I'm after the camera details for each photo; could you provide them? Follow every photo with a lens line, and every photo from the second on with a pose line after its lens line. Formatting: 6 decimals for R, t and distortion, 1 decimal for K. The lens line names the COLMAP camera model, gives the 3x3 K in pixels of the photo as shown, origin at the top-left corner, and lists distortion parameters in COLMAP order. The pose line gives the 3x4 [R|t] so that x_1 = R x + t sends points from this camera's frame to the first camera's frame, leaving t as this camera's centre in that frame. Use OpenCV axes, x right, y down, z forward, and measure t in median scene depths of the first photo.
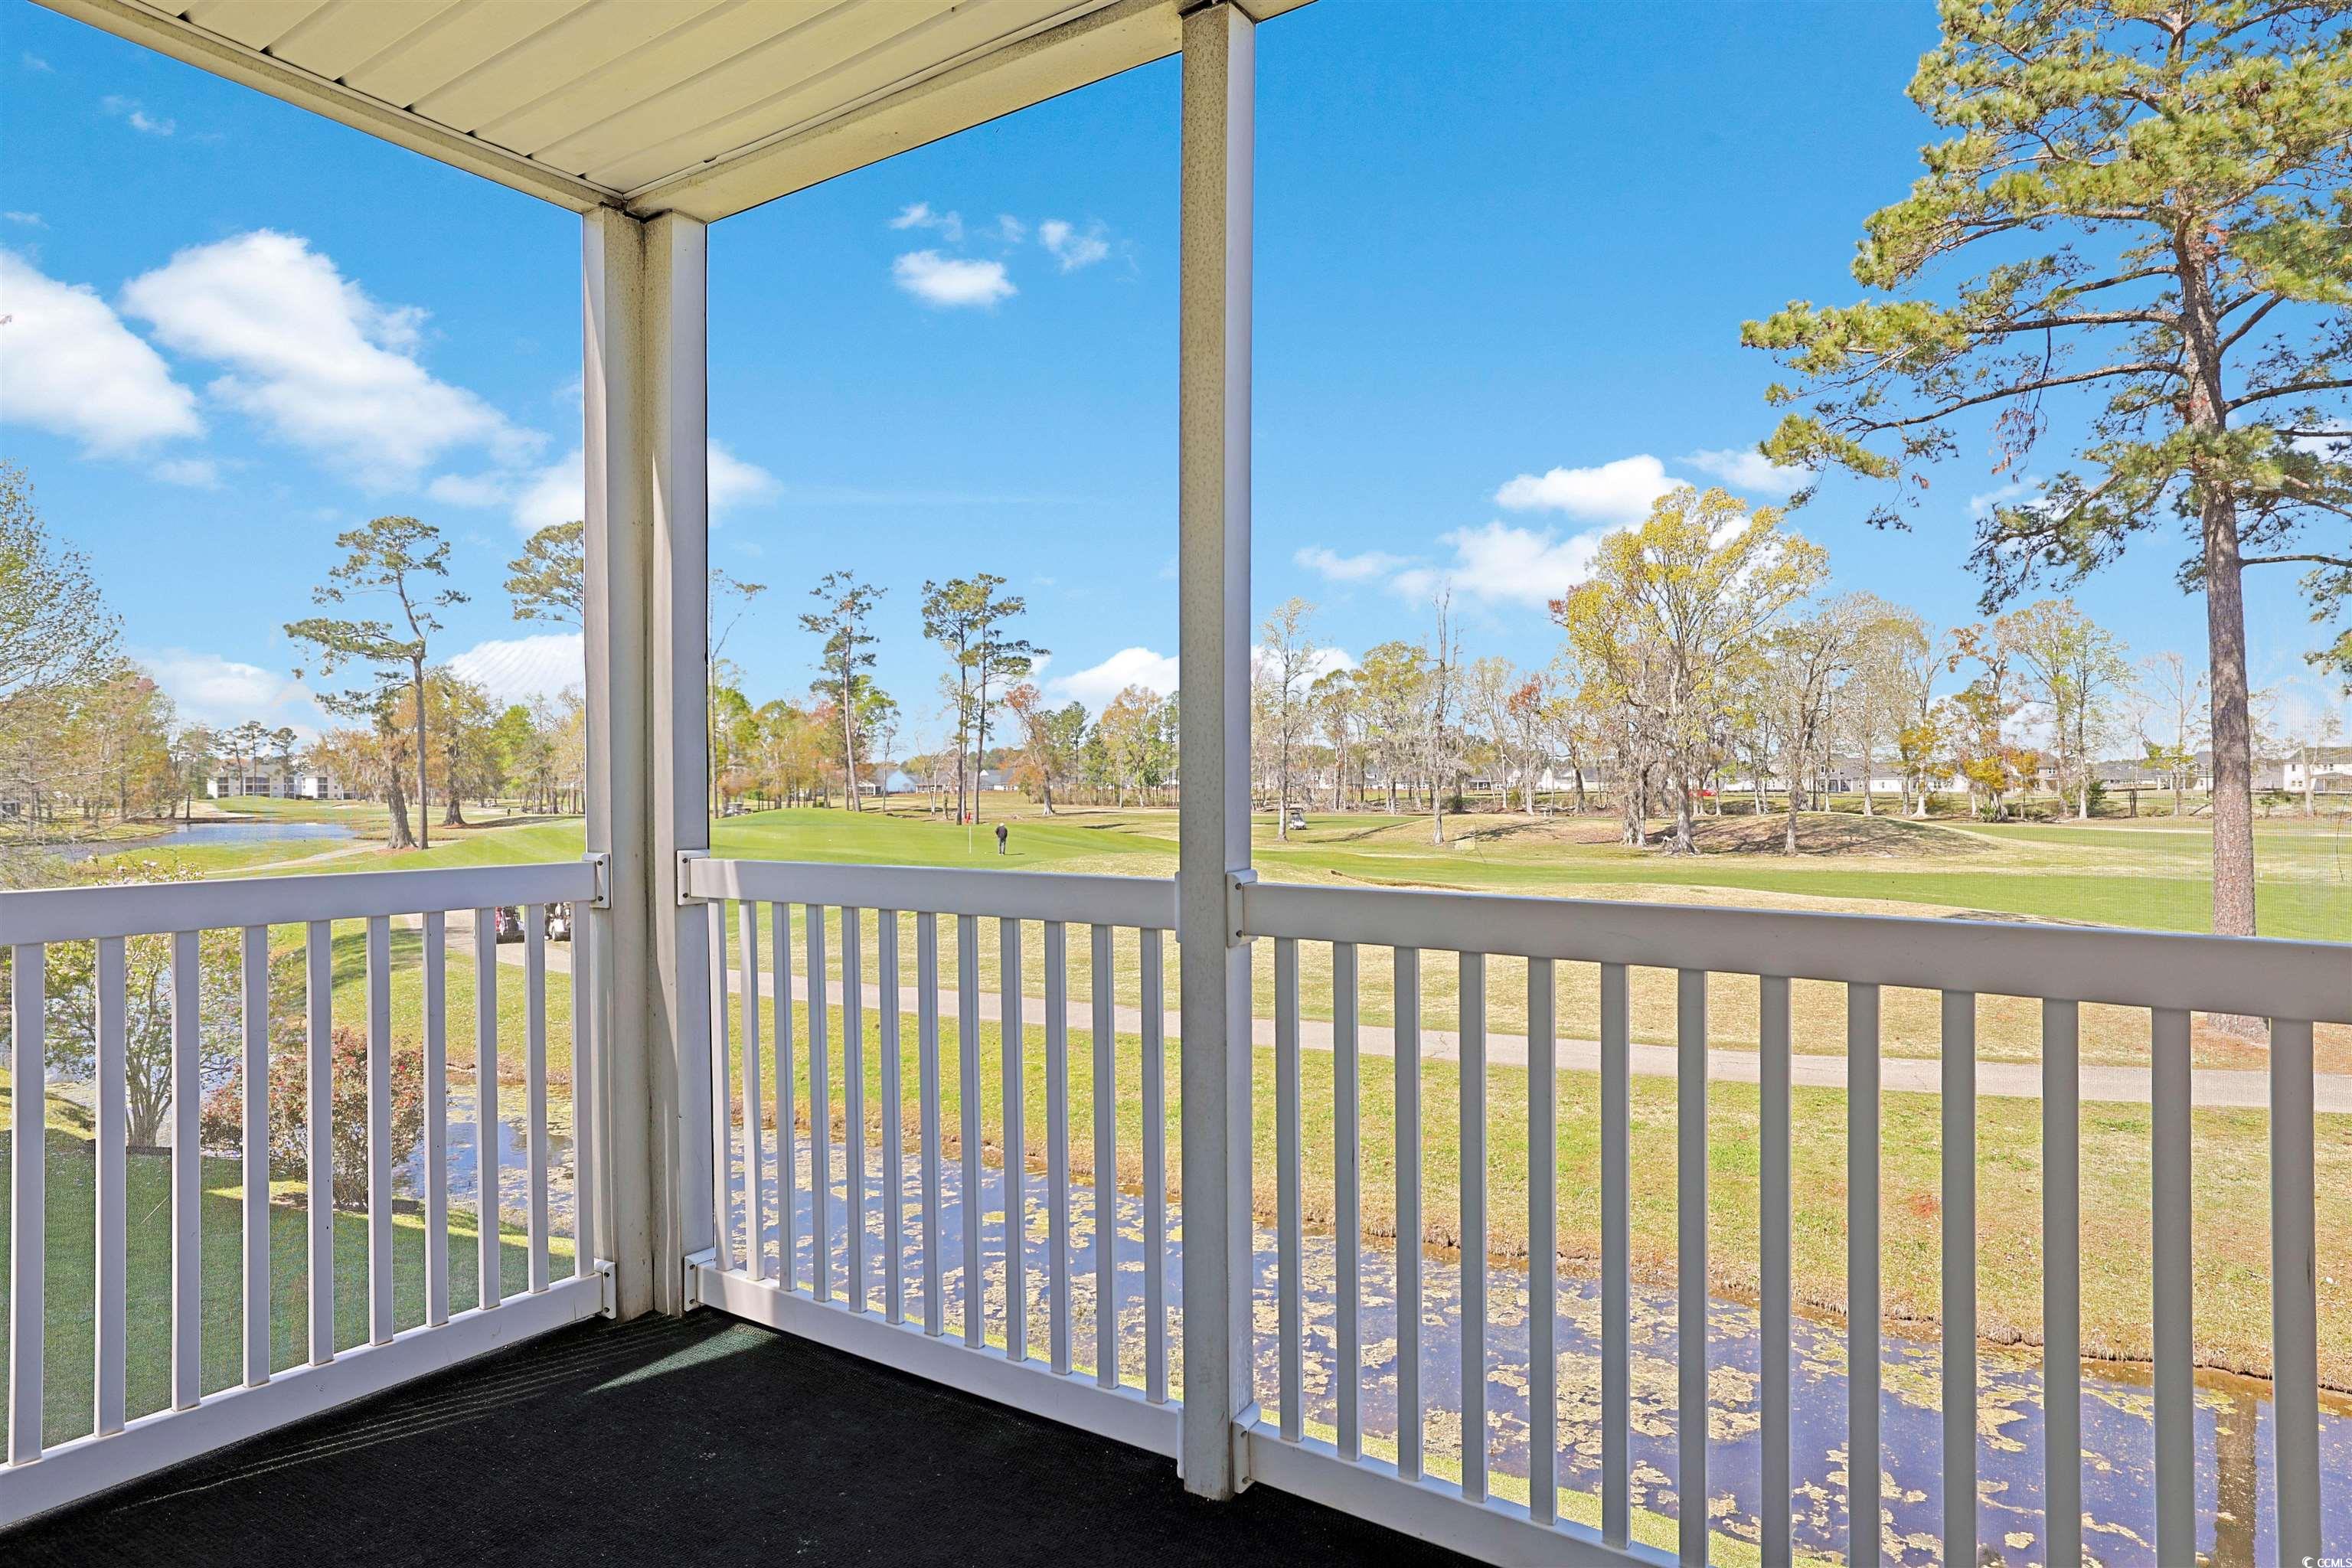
lens RADIAL K [[1355.5, 0, 1174.7], [0, 1355.5, 787.5], [0, 0, 1]] dist [-0.007893, 0.003156]
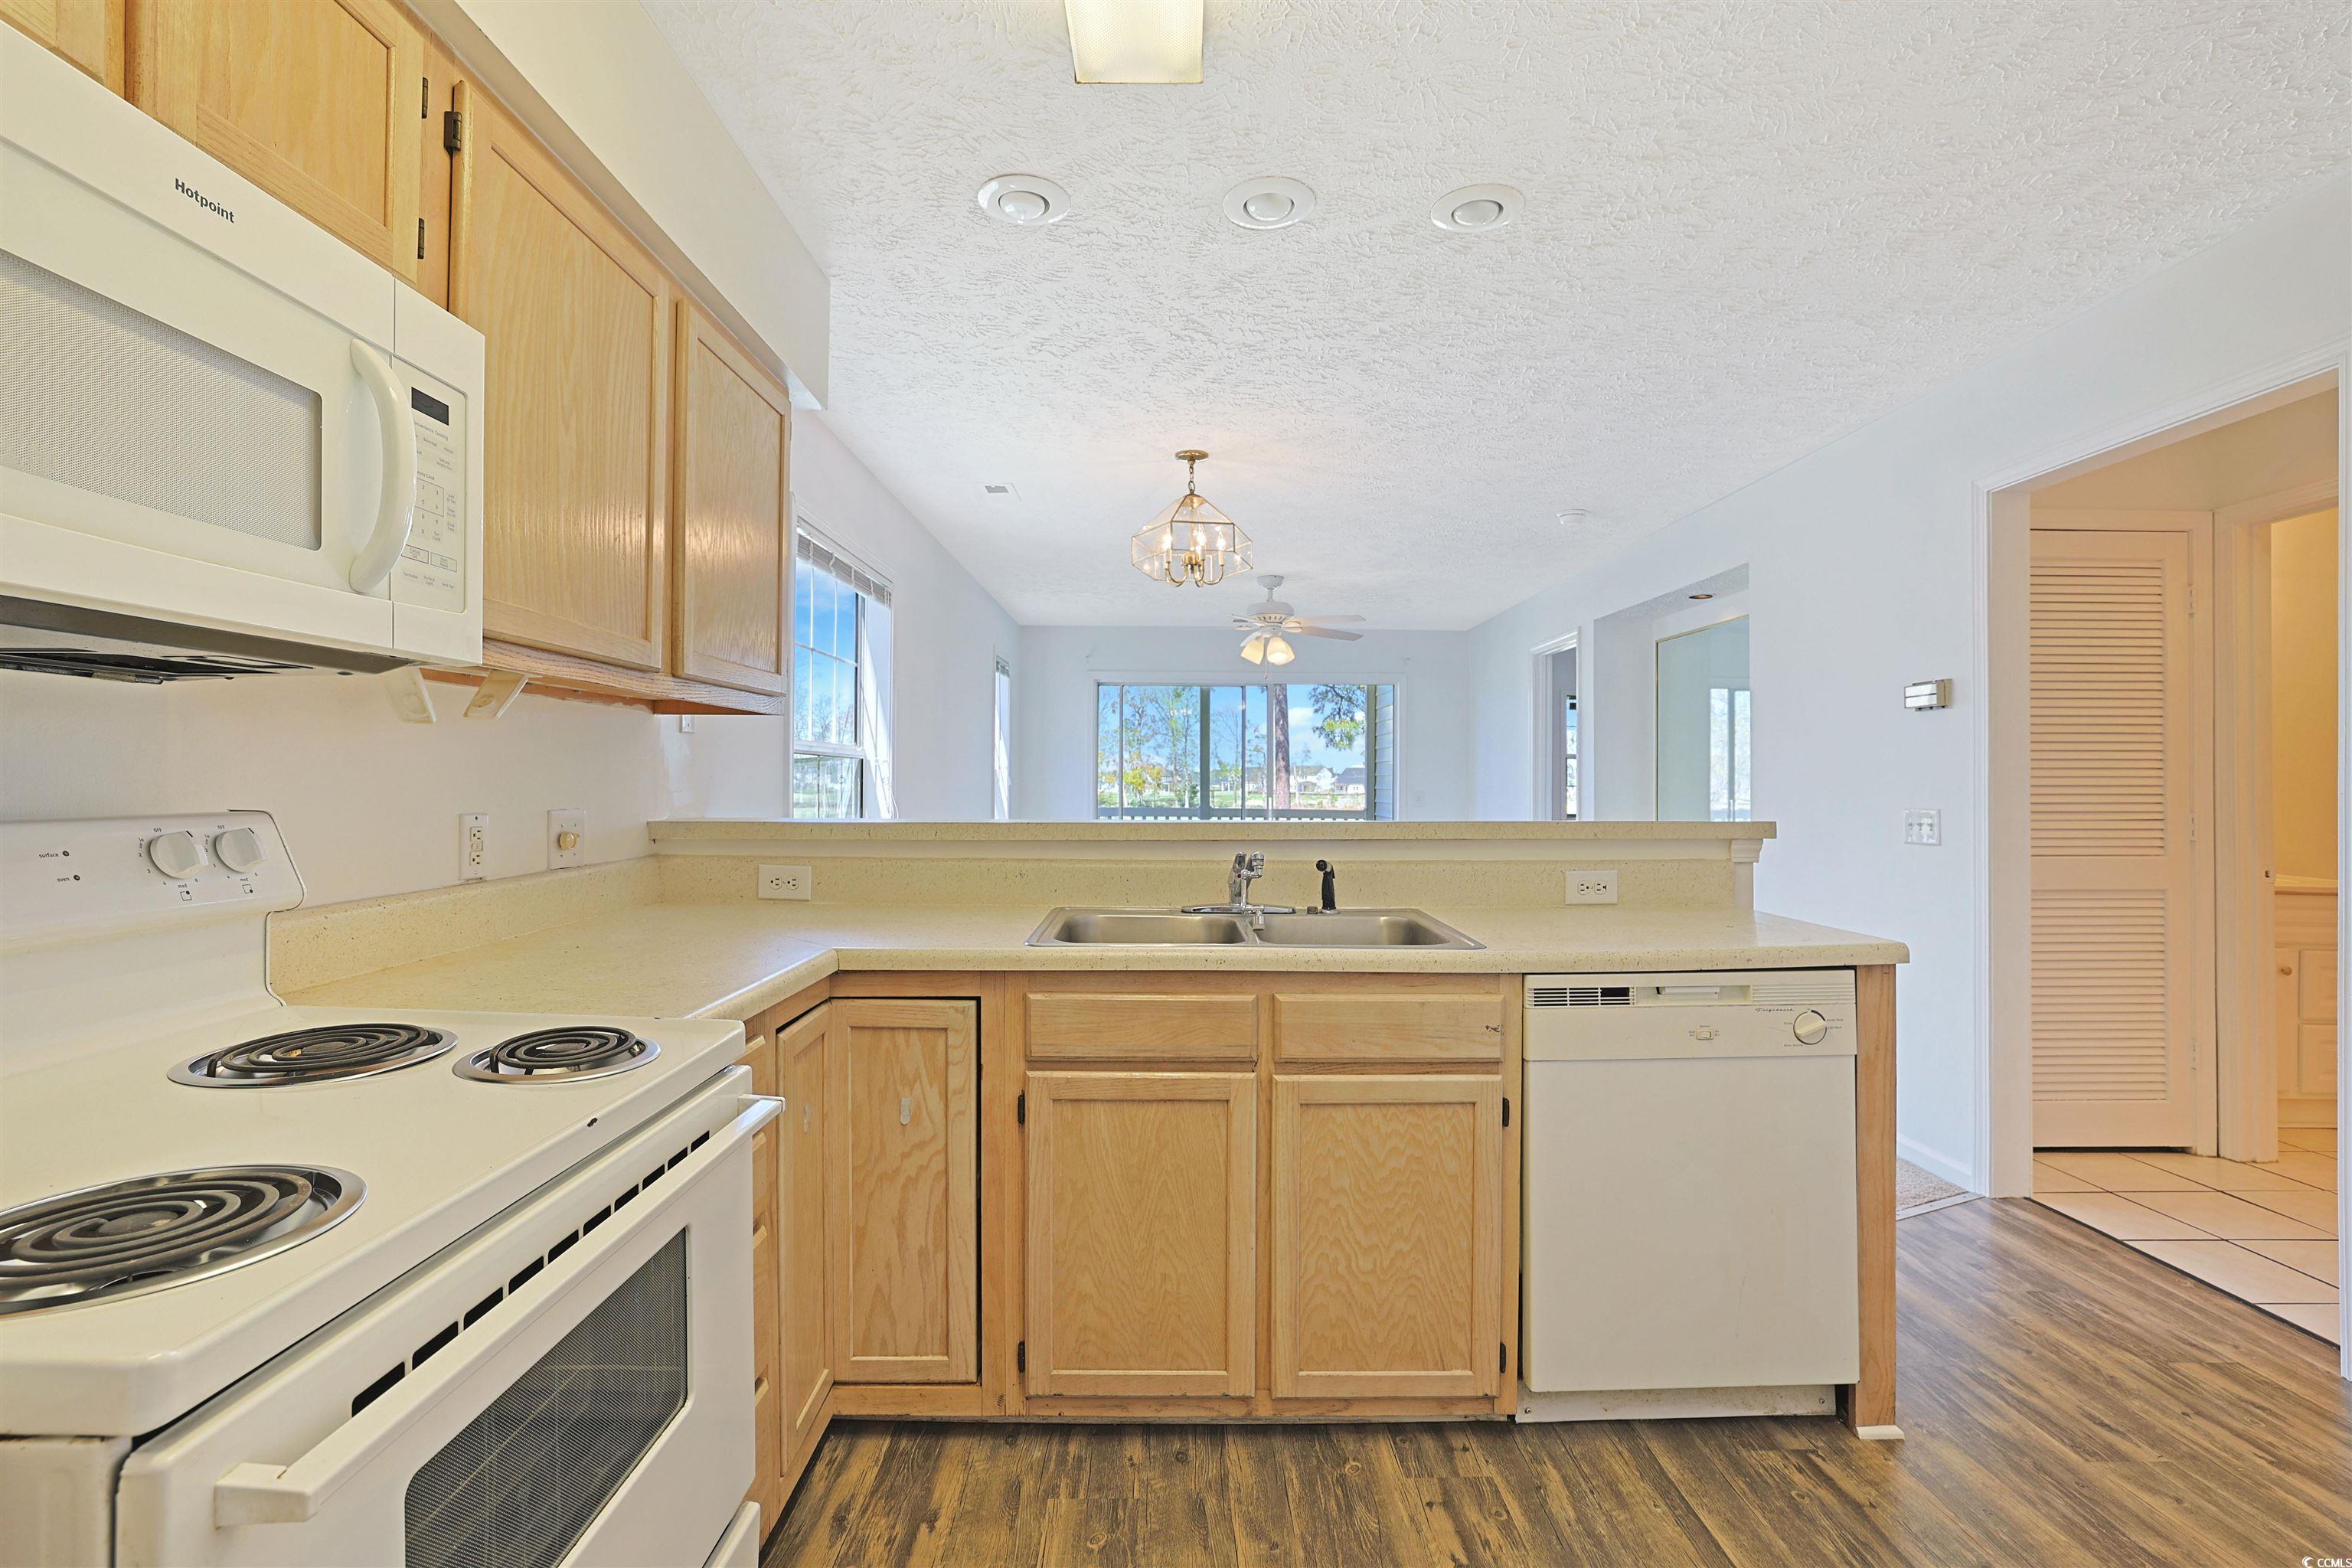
lens RADIAL K [[1081.5, 0, 1219.7], [0, 1081.5, 775.0], [0, 0, 1]] dist [-0.035874, 0.011015]
pose [[0.805981, 0.011332, 0.591833, -0.073988], [-0.004178, 0.999901, -0.013455, -0.000111], [-0.591927, 0.008371, 0.805948, -0.075944]]
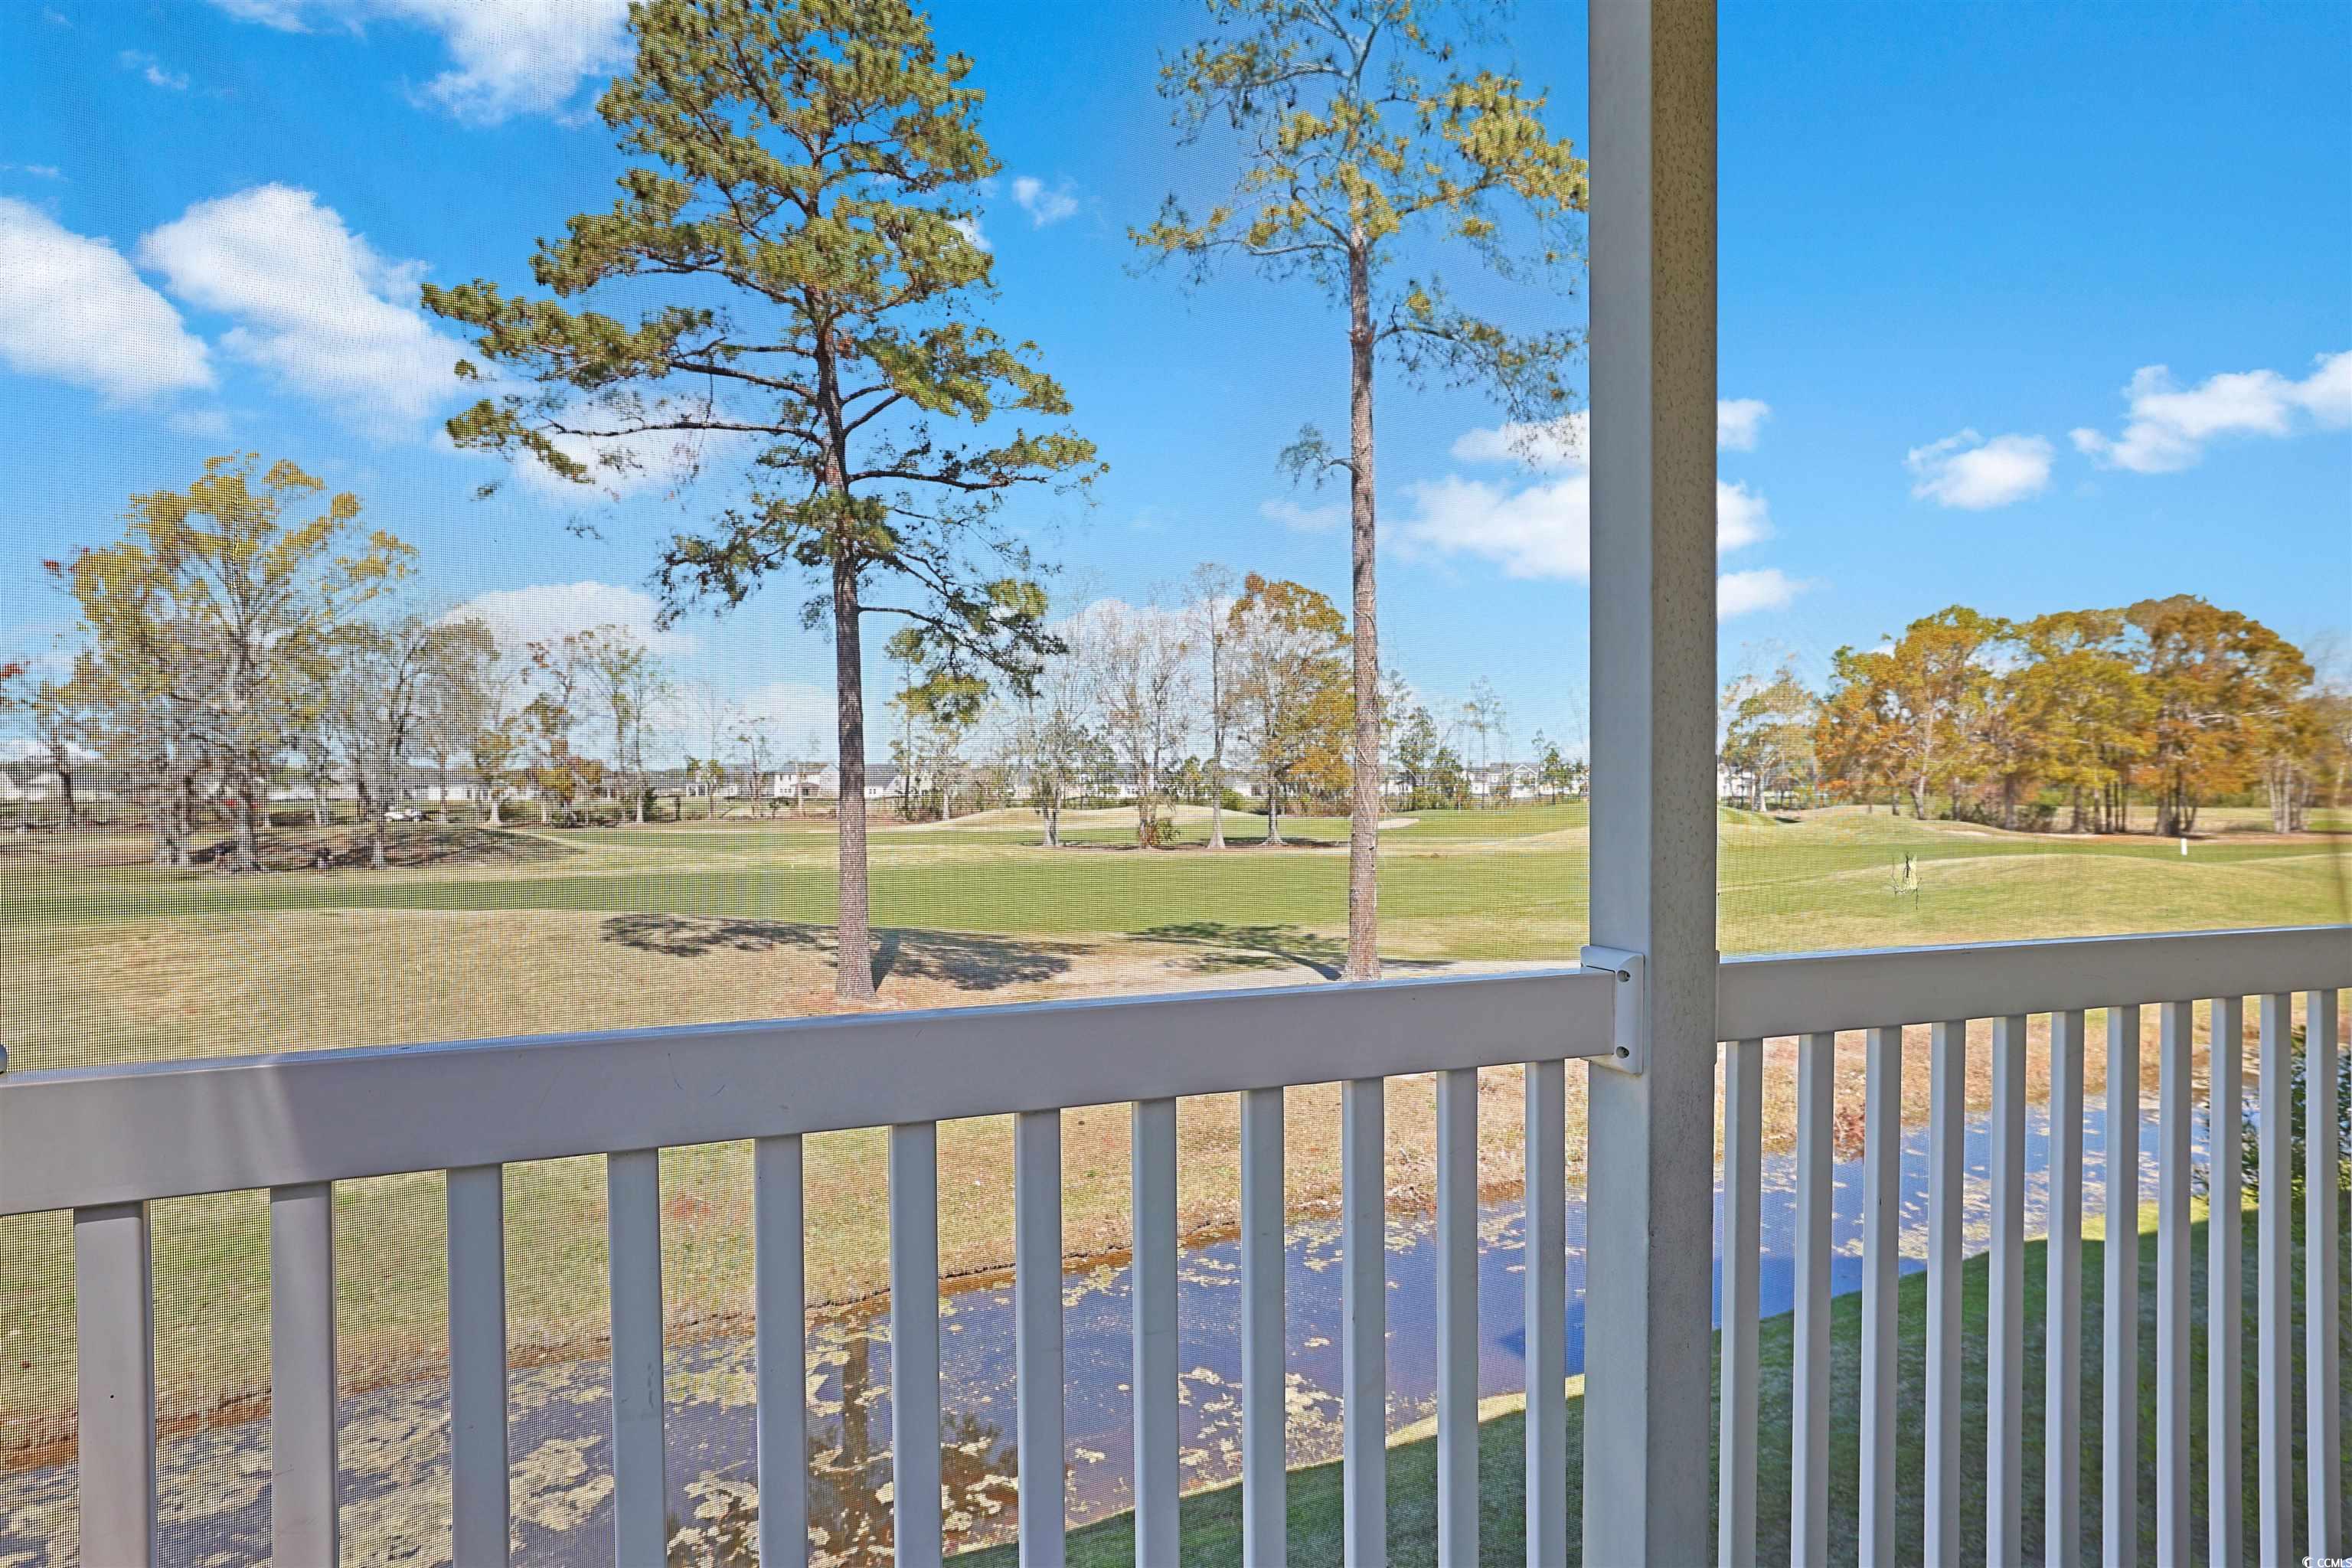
lens RADIAL K [[1355.5, 0, 1181.7], [0, 1355.5, 788.7], [0, 0, 1]] dist [-0.007893, 0.003156]
pose [[0.549332, -0.000377, 0.835604, -0.017916], [0.004429, 0.999987, -0.002460, -0.000358], [-0.835593, 0.005052, 0.549326, 0.024584]]
